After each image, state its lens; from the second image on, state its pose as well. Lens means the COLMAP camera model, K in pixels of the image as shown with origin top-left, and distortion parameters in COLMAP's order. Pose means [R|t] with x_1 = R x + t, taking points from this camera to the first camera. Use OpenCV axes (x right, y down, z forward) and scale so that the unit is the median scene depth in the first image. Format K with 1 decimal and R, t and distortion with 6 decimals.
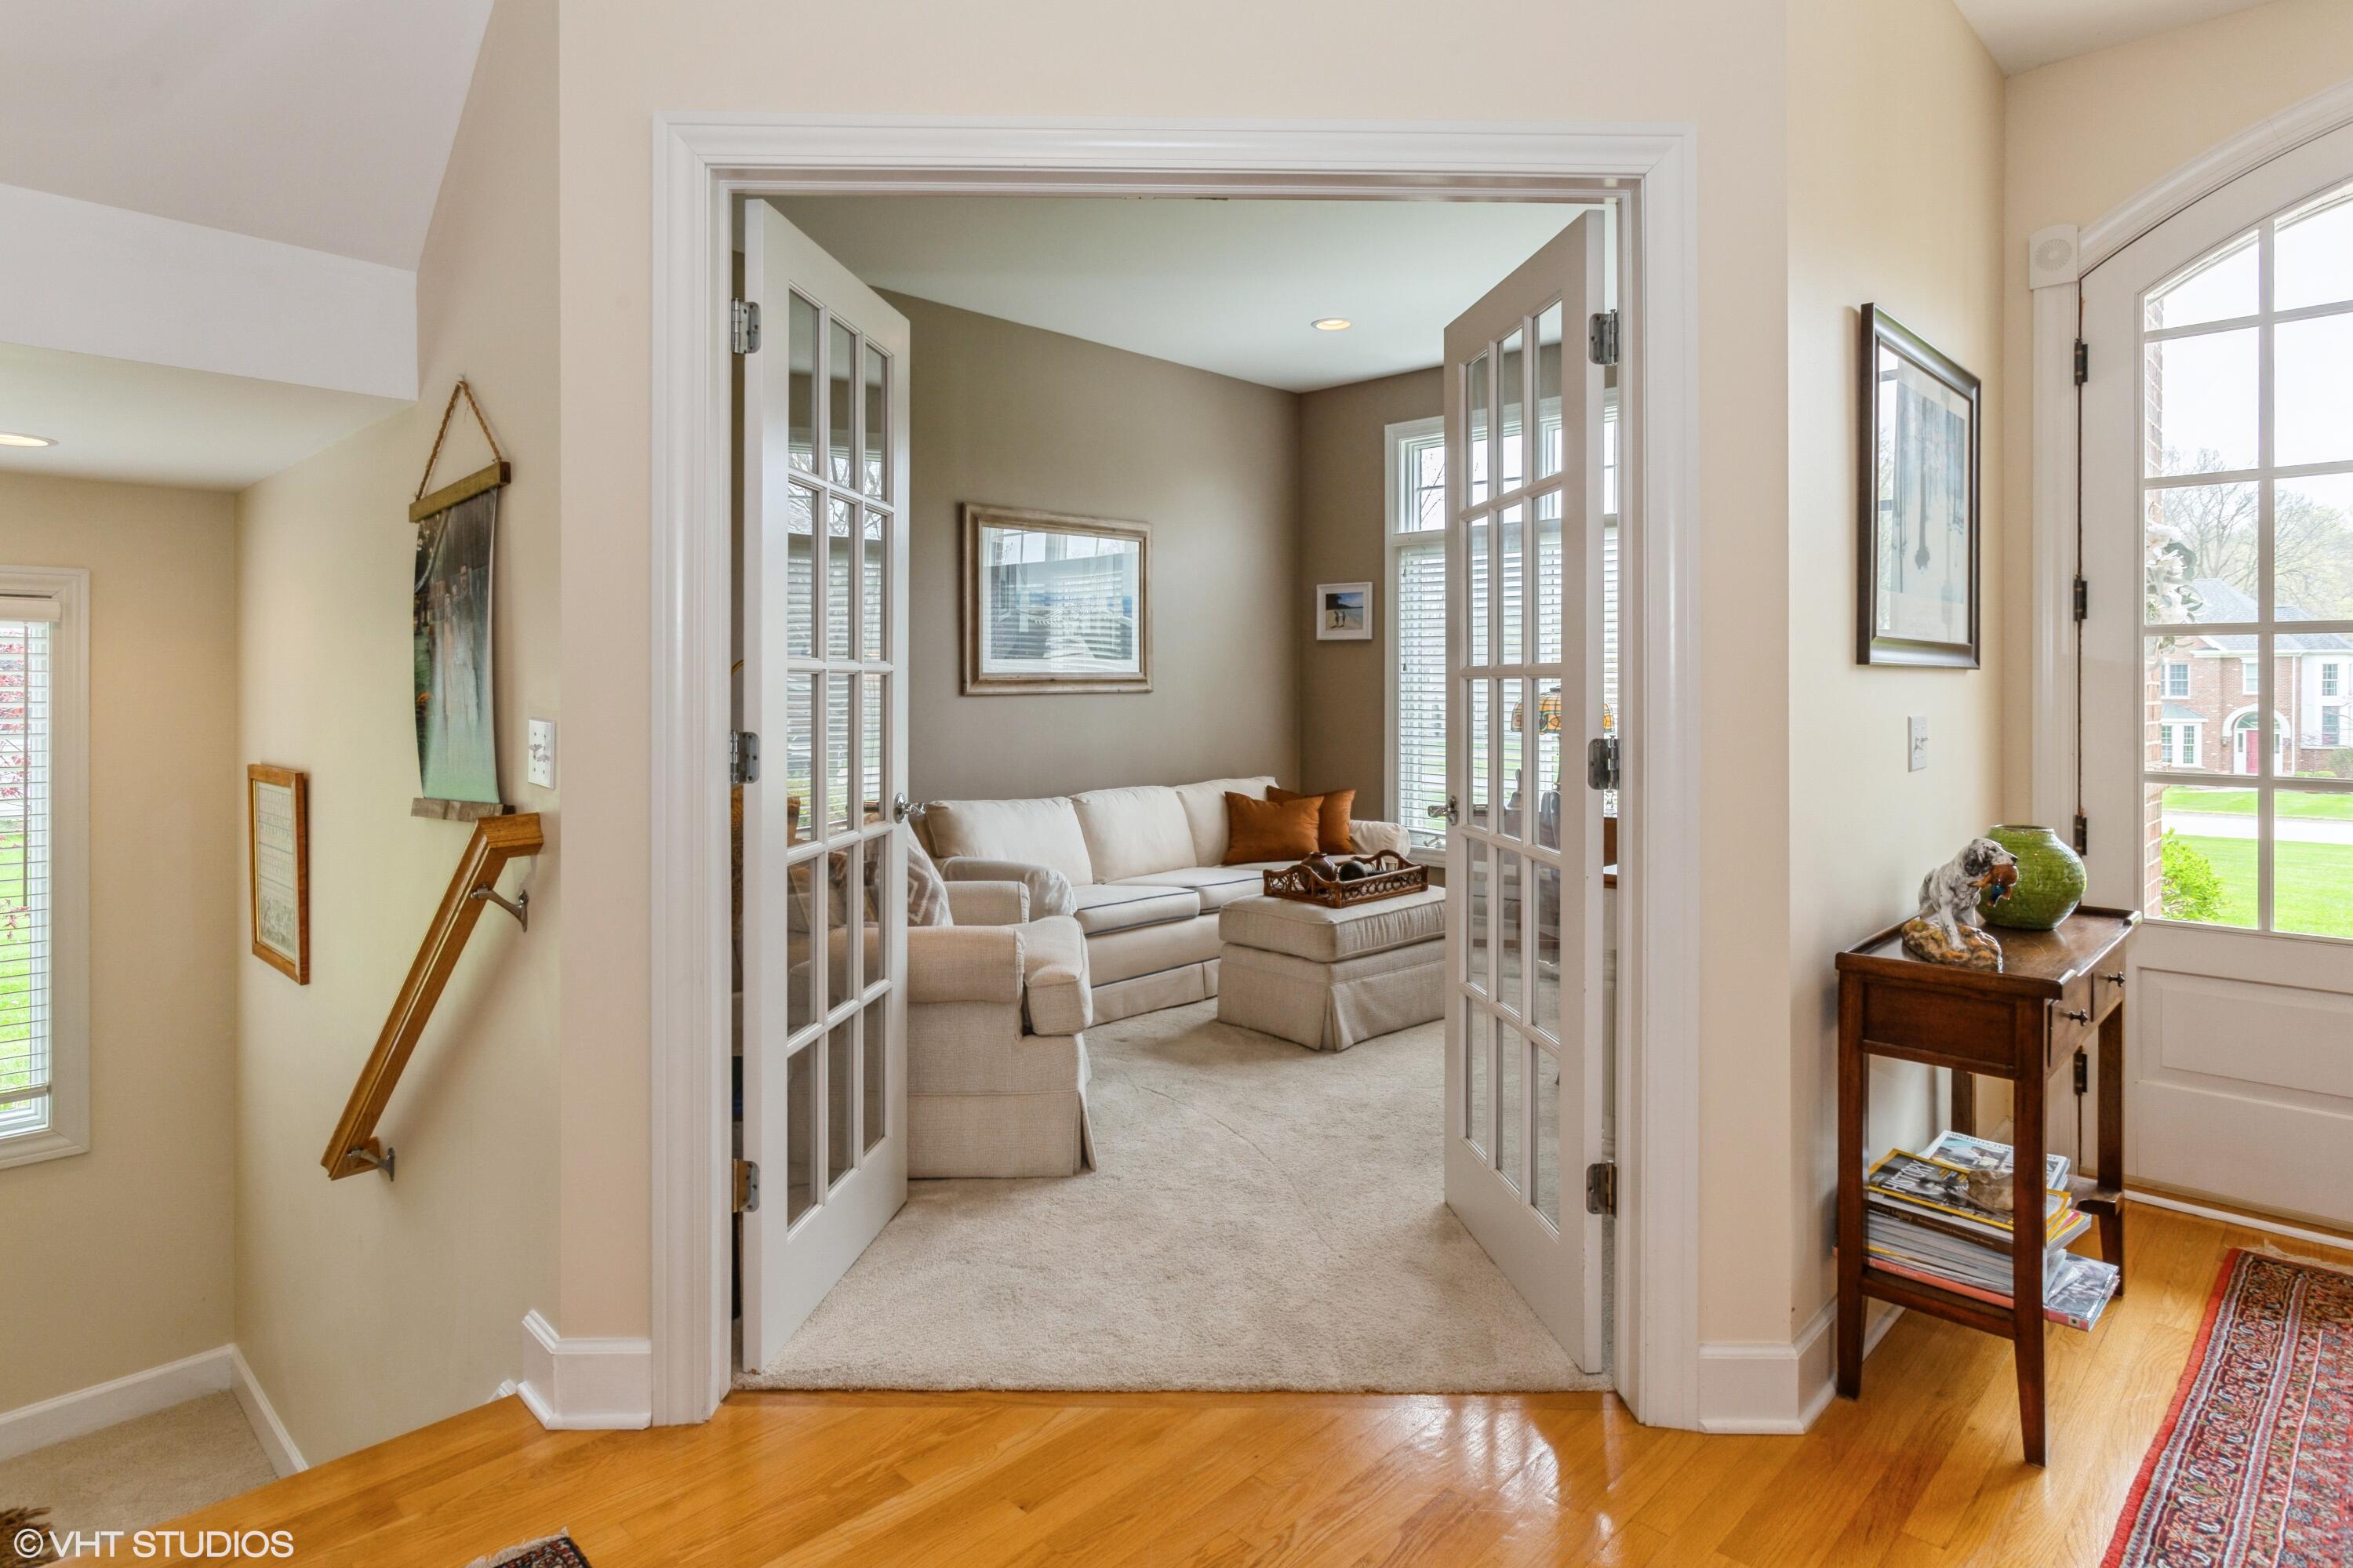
lens RADIAL K [[1285.1, 0, 1173.6], [0, 1285.1, 700.8], [0, 0, 1]] dist [0.005710, 0.000755]
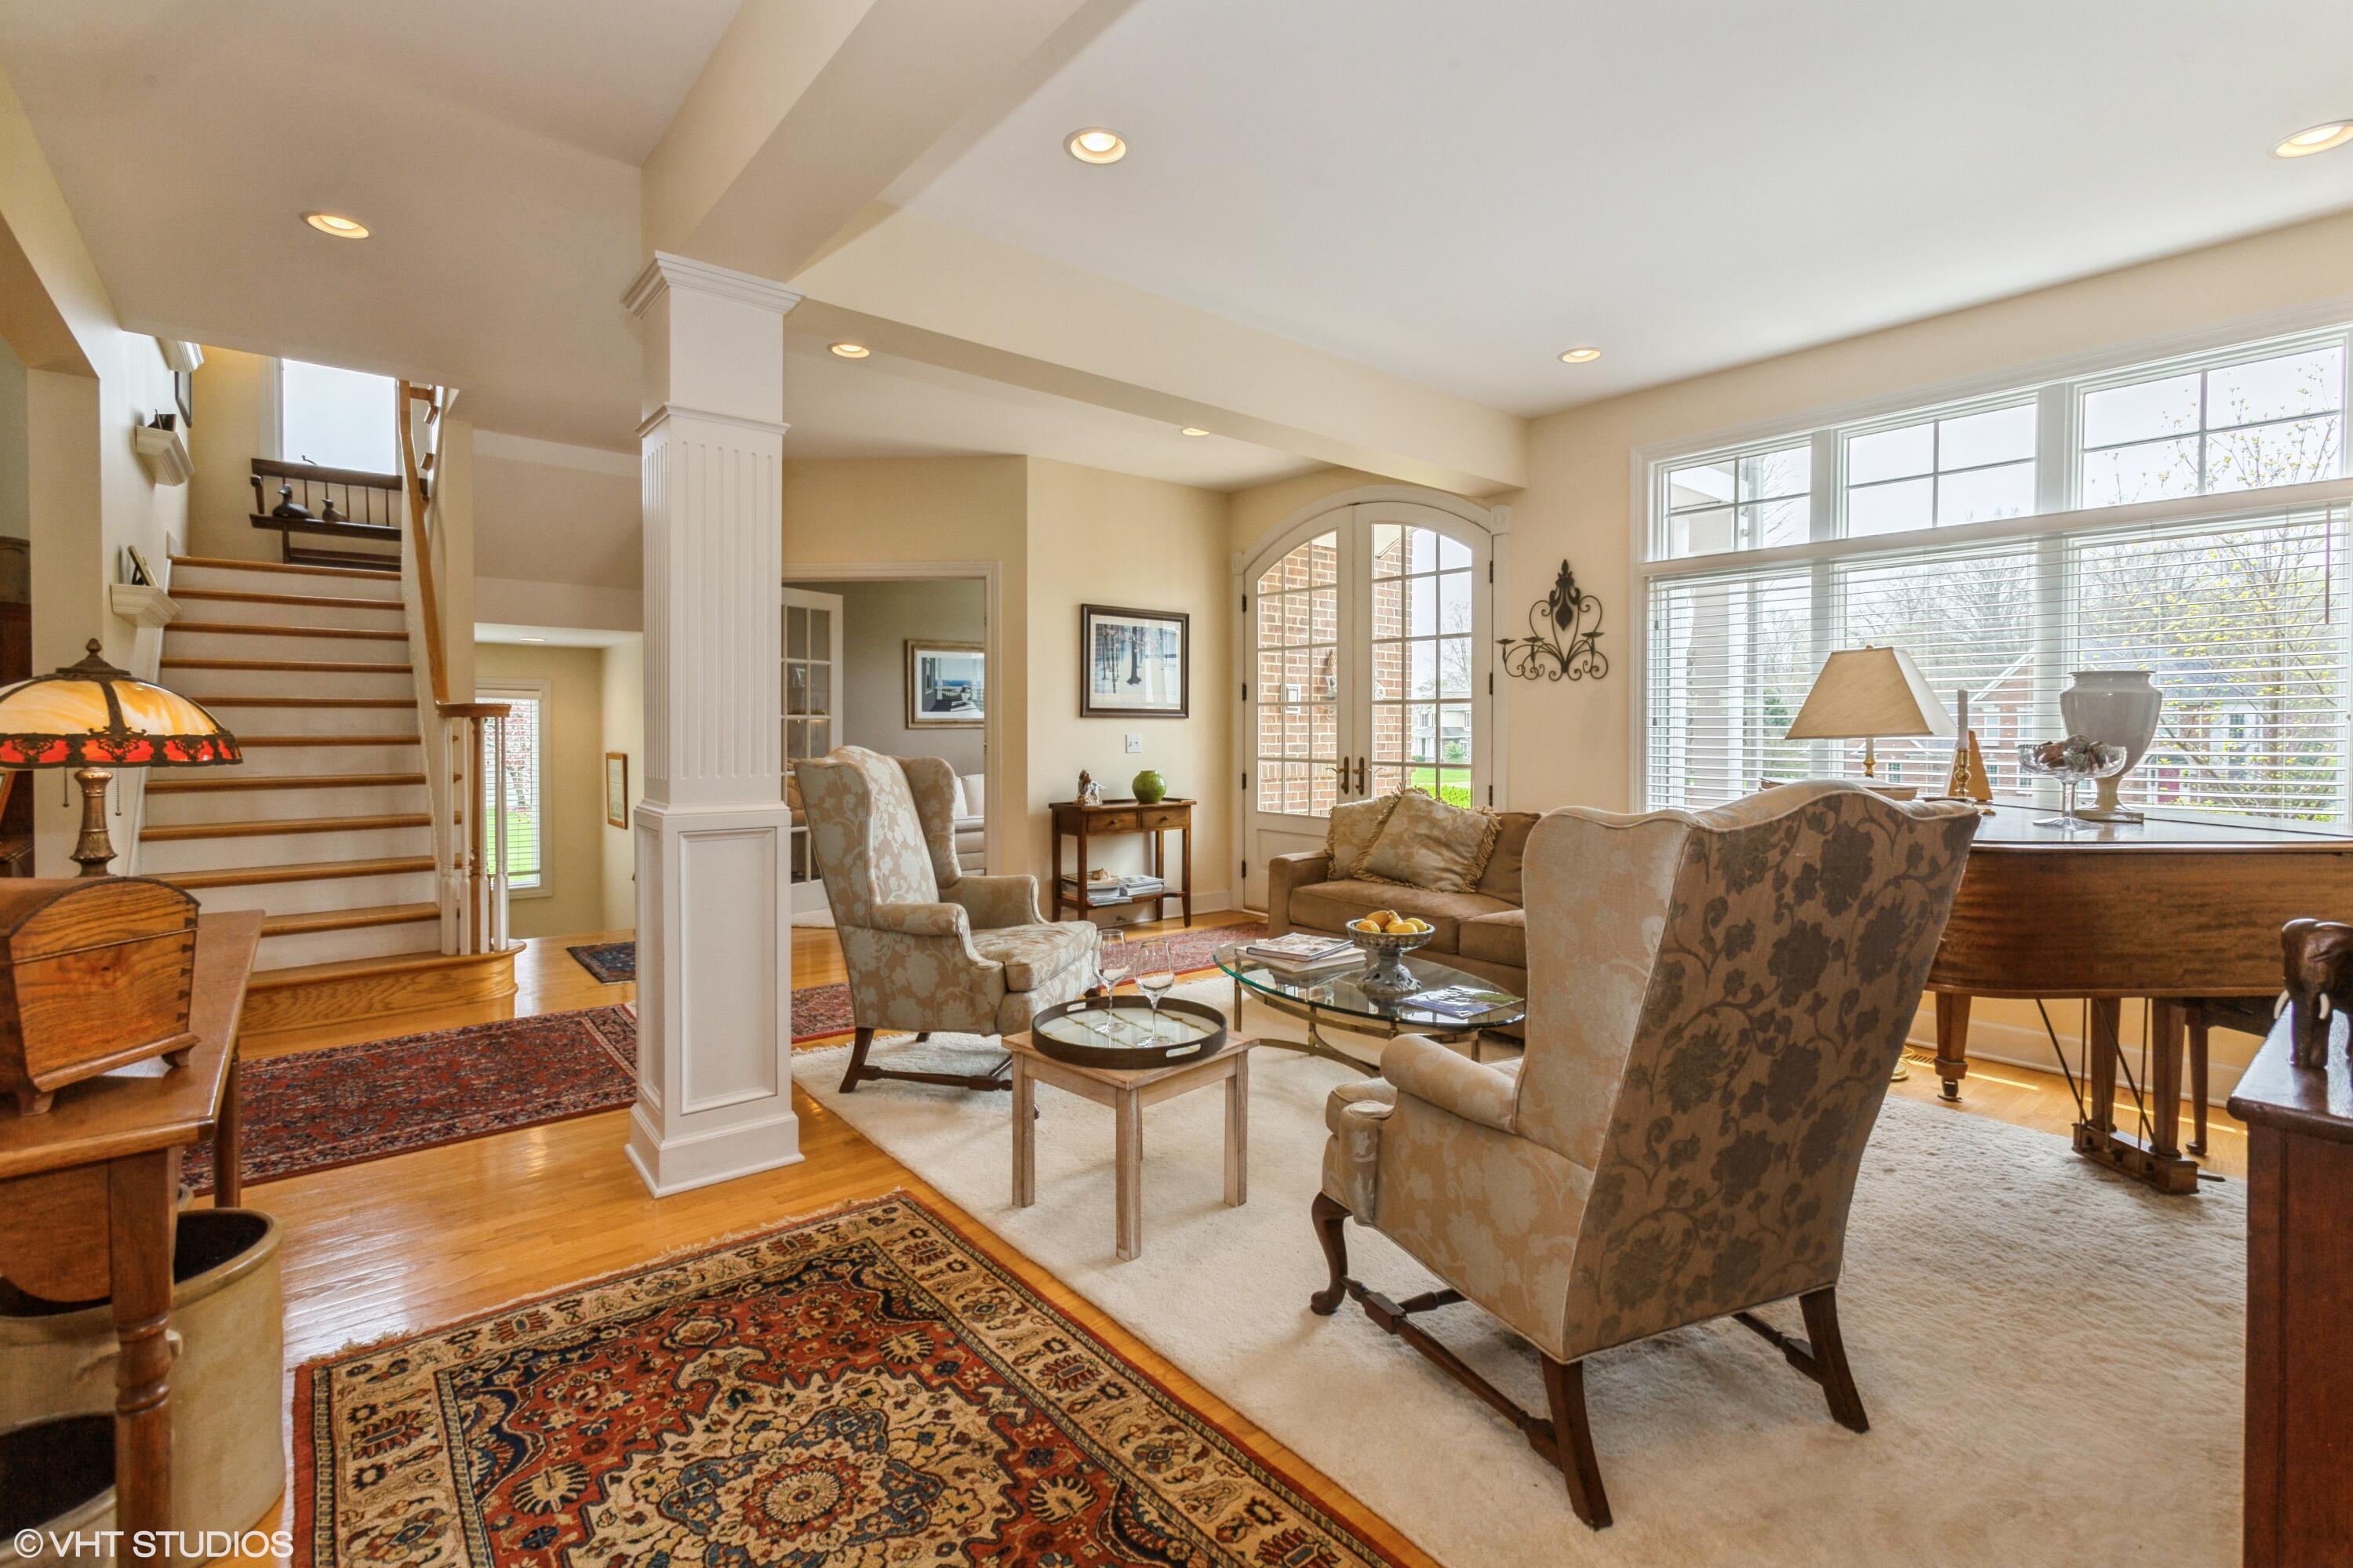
lens RADIAL K [[1070.5, 0, 1178.0], [0, 1070.5, 763.3], [0, 0, 1]] dist [-0.005065, 0.006338]
pose [[0.993841, 0.006417, -0.110633, 0.832893], [-0.003877, 0.999724, 0.023157, 0.018779], [0.110751, -0.022585, 0.993592, -1.263654]]
